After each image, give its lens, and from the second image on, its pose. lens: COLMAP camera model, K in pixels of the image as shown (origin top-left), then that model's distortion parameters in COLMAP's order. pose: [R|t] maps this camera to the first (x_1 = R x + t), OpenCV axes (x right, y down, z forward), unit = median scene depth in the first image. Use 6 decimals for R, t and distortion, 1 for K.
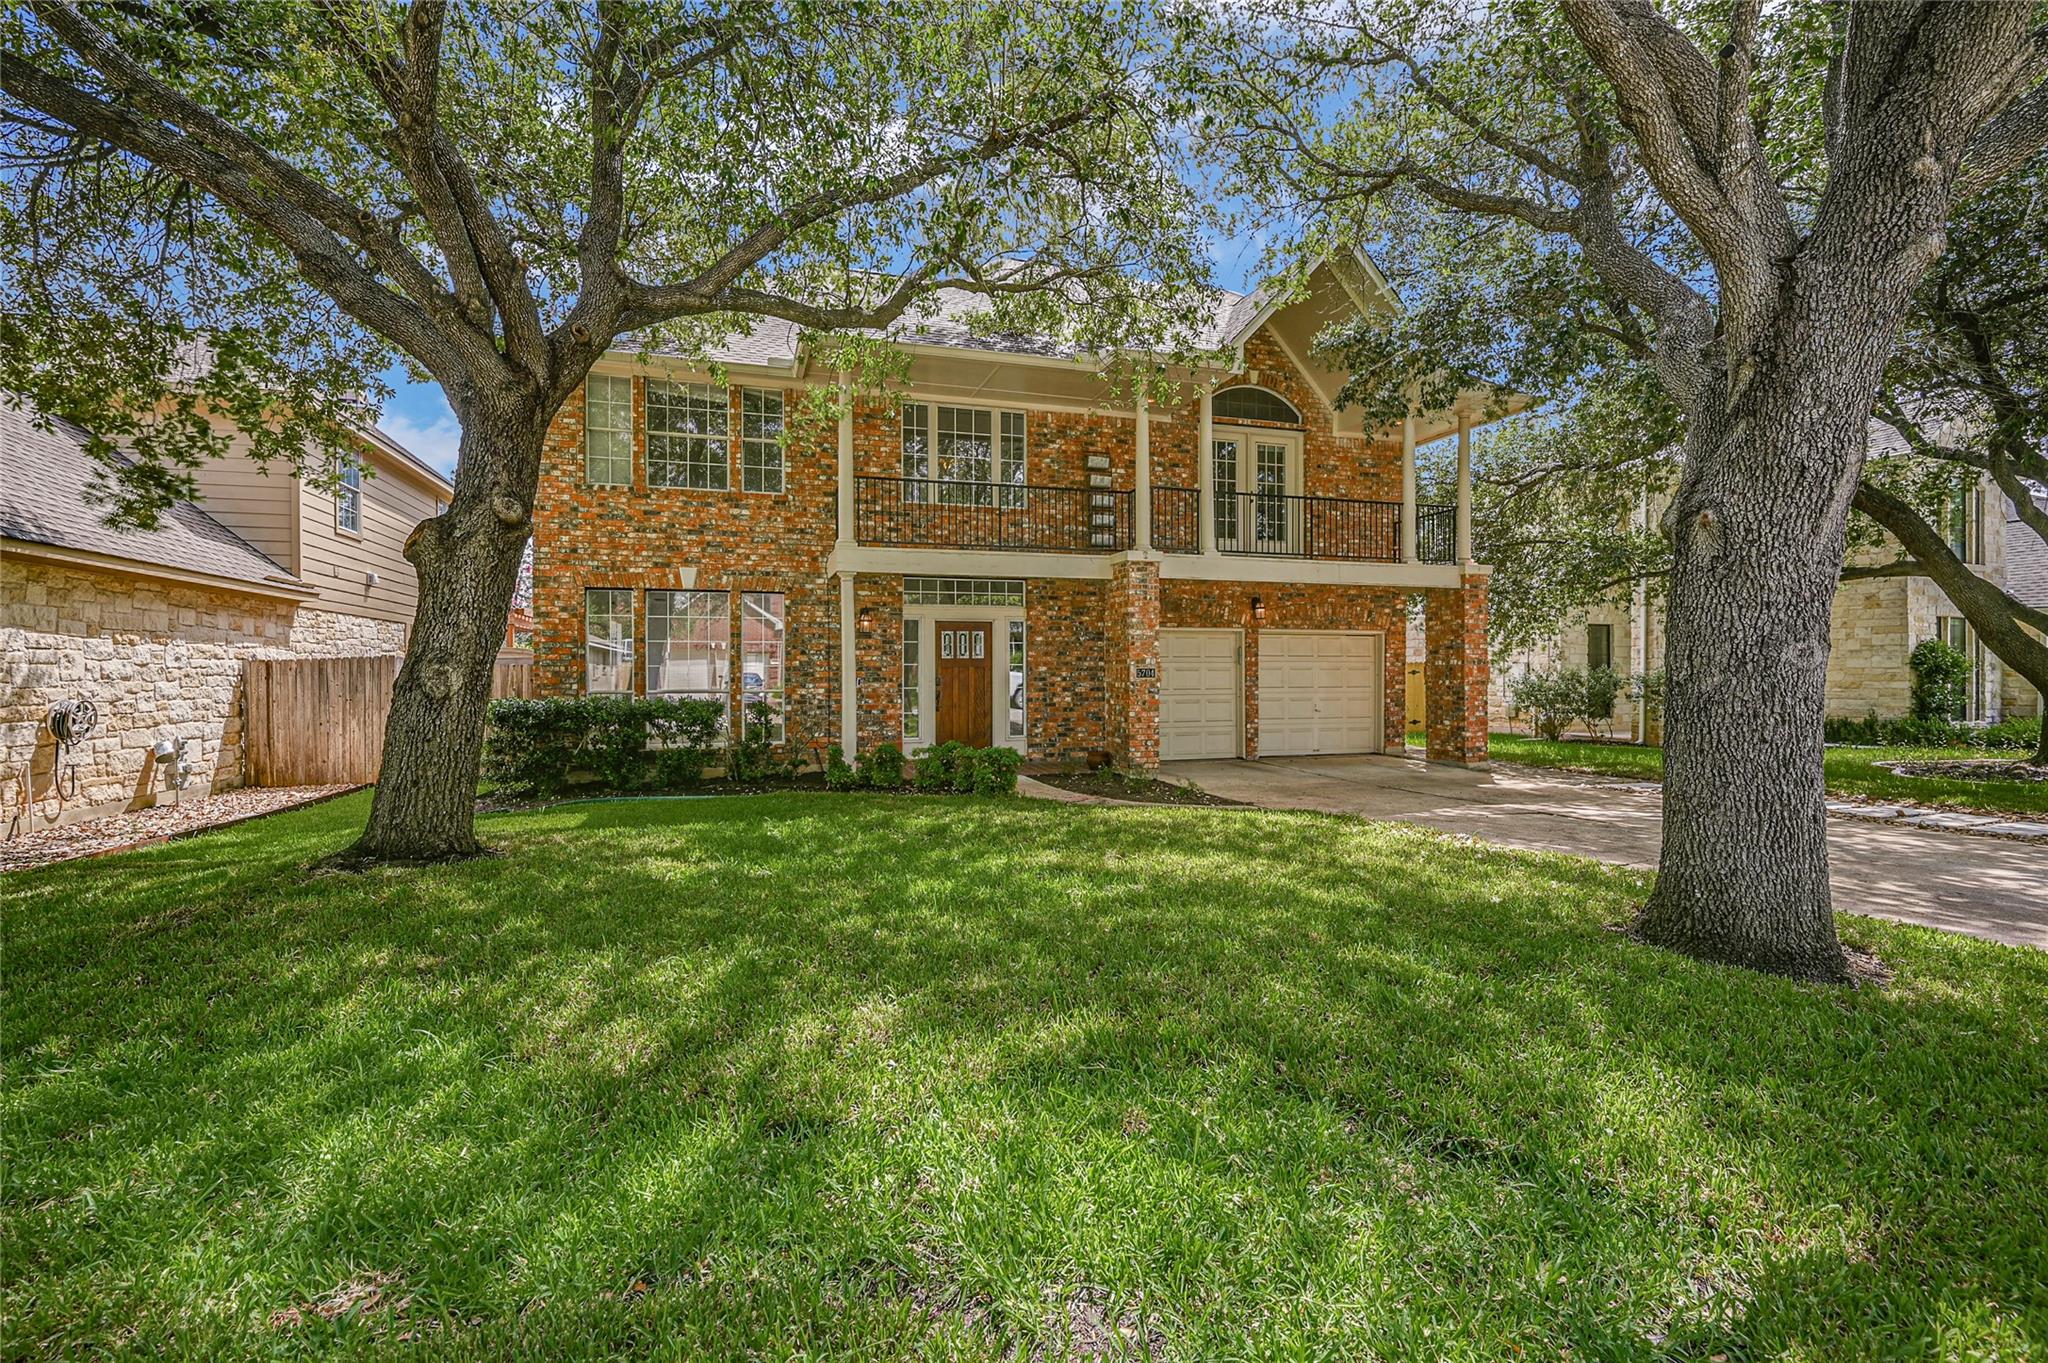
lens RADIAL K [[918.3, 0, 1027.7], [0, 918.3, 682.2], [0, 0, 1]] dist [0.003672, -0.000108]
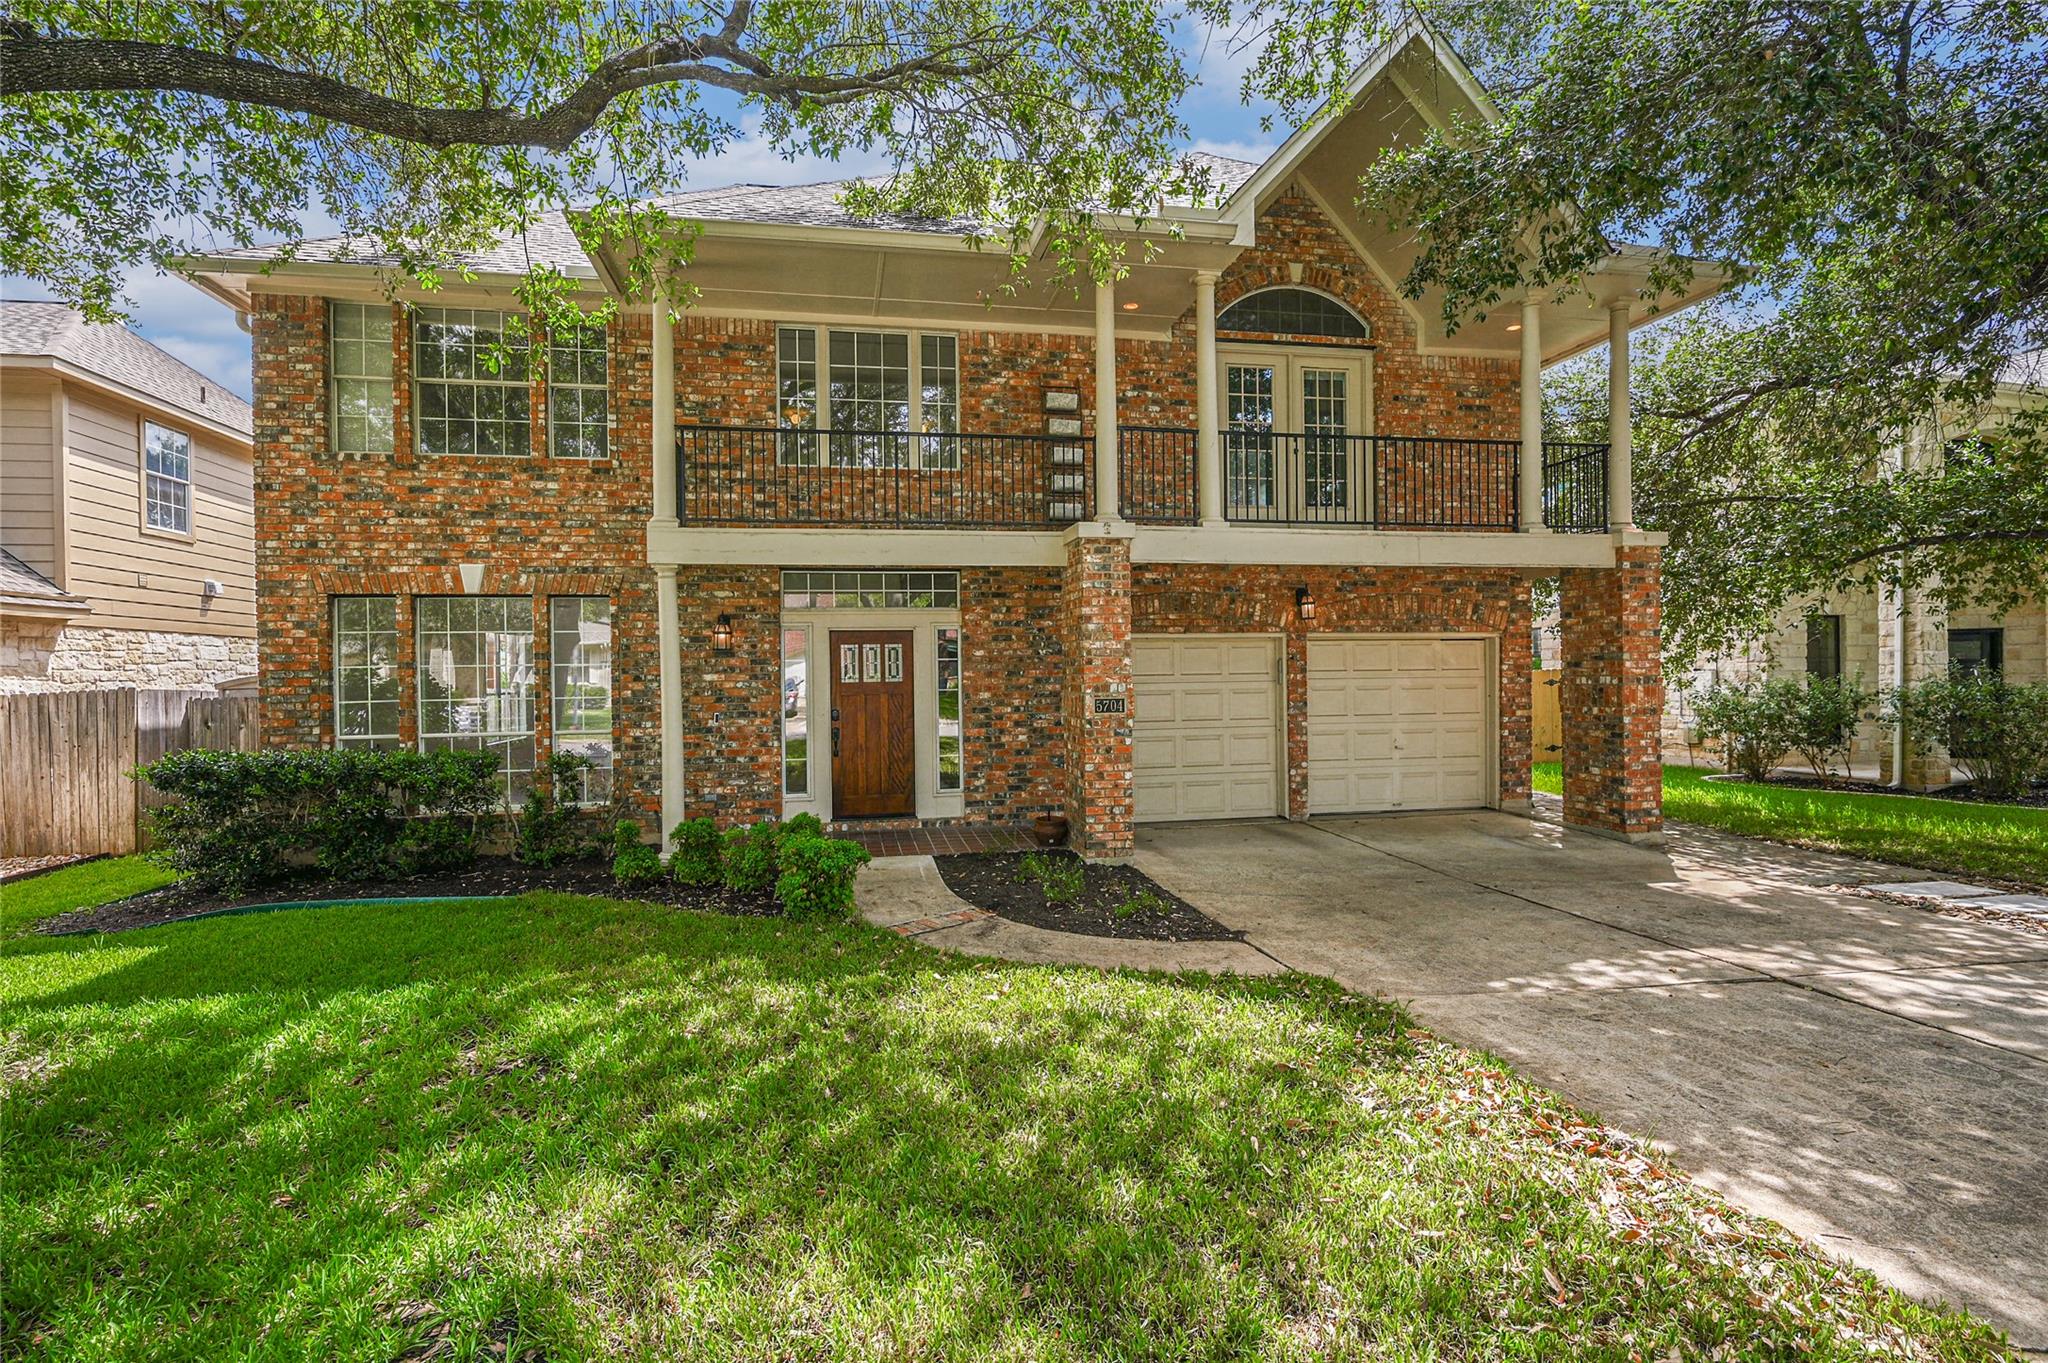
lens RADIAL K [[945.5, 0, 1017.3], [0, 945.5, 680.6], [0, 0, 1]] dist [0.000144, 0.000654]
pose [[0.991929, -0.008905, -0.126479, 0.133962], [0.008879, 0.999960, -0.000772, -0.025356], [0.126481, -0.000358, 0.991969, 0.280217]]
